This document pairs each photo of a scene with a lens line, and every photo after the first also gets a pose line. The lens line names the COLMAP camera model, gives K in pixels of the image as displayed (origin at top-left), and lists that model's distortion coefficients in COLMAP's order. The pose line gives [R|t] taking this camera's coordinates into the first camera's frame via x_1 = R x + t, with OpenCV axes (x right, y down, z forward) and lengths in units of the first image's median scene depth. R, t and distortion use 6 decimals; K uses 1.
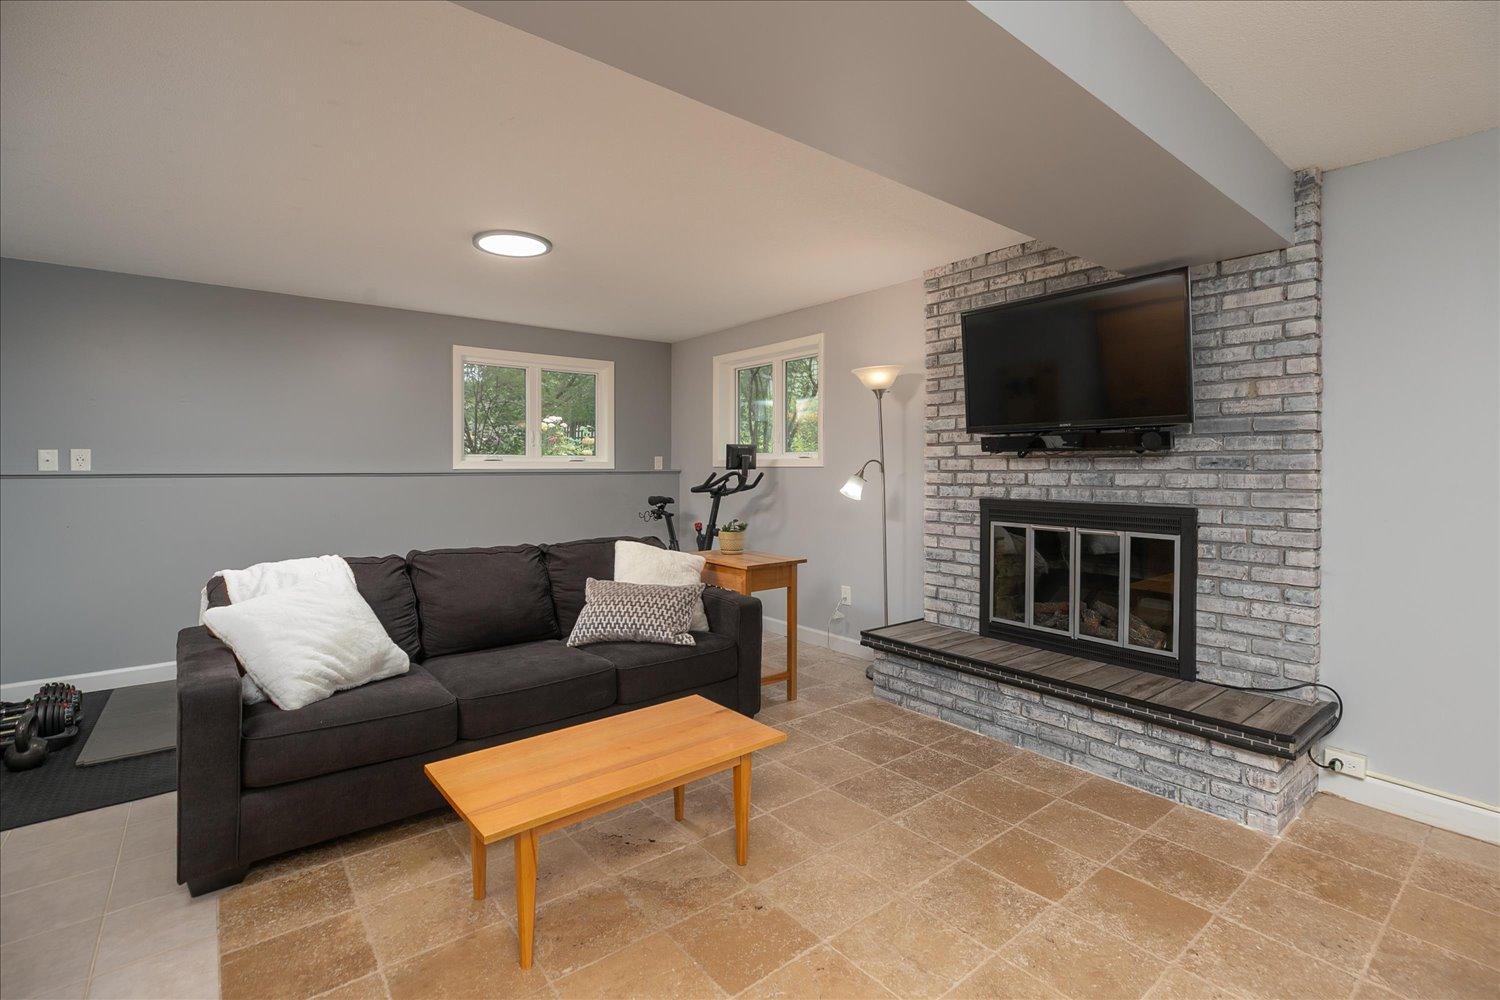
lens RADIAL K [[621.1, 0, 712.9], [0, 621.1, 469.4], [0, 0, 1]] dist [-0.003226, -0.000187]
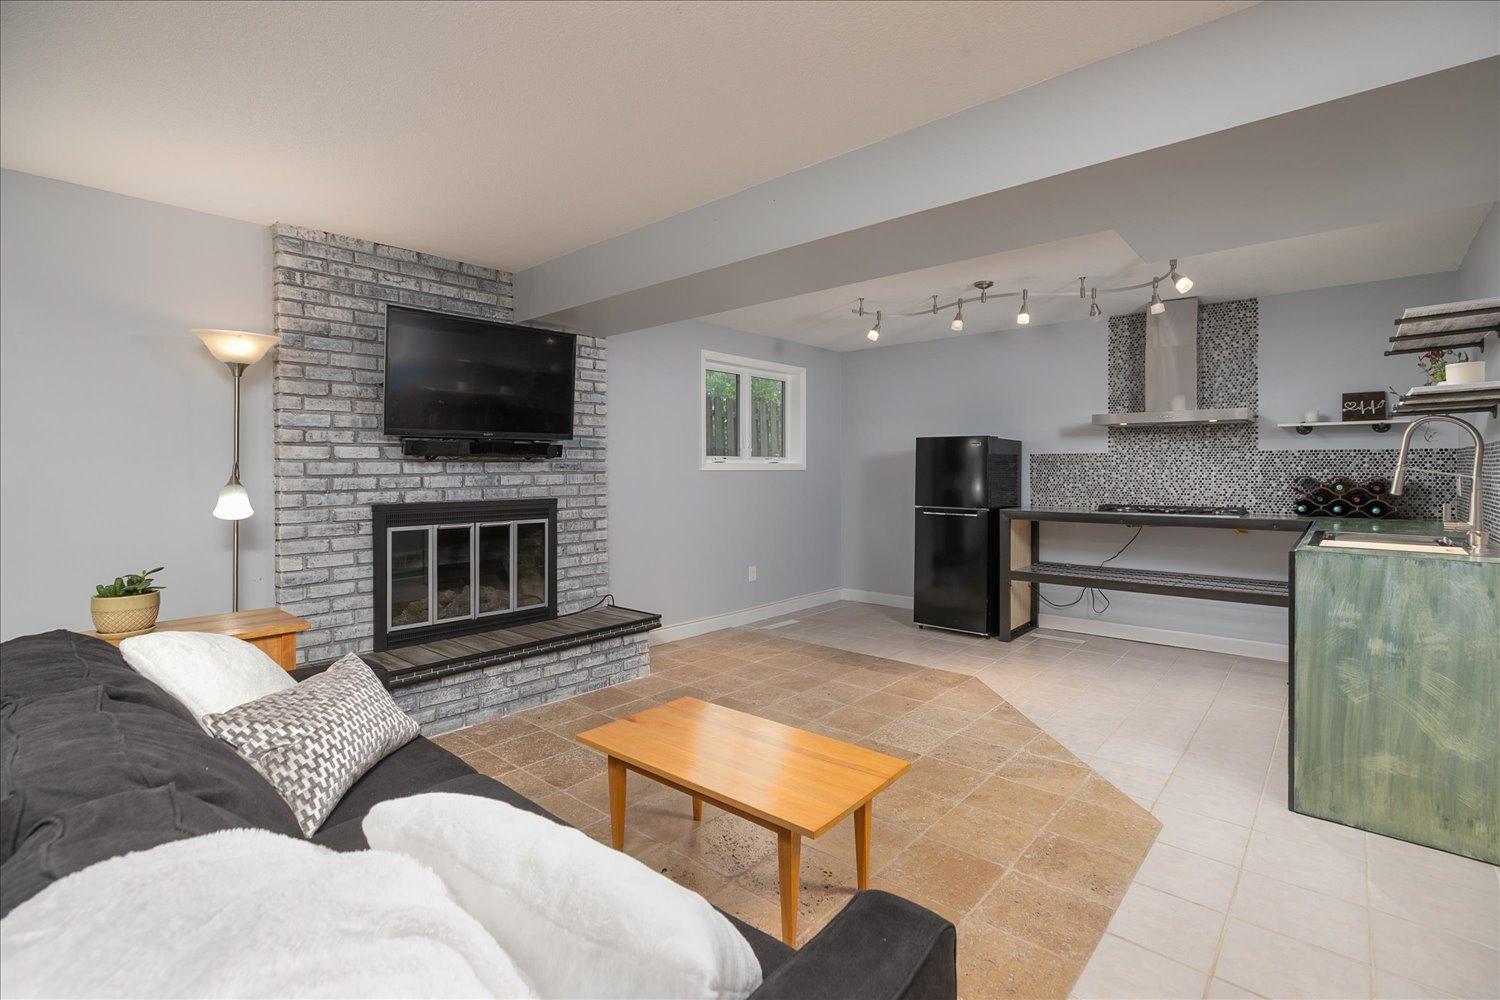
lens RADIAL K [[675.2, 0, 749.6], [0, 675.2, 472.9], [0, 0, 1]] dist [-0.002263, 0.000023]
pose [[-0.124870, -0.004633, 0.992162, -0.761570], [0.009708, 0.999936, 0.005891, -0.001786], [-0.992126, 0.010368, -0.124817, 0.677274]]
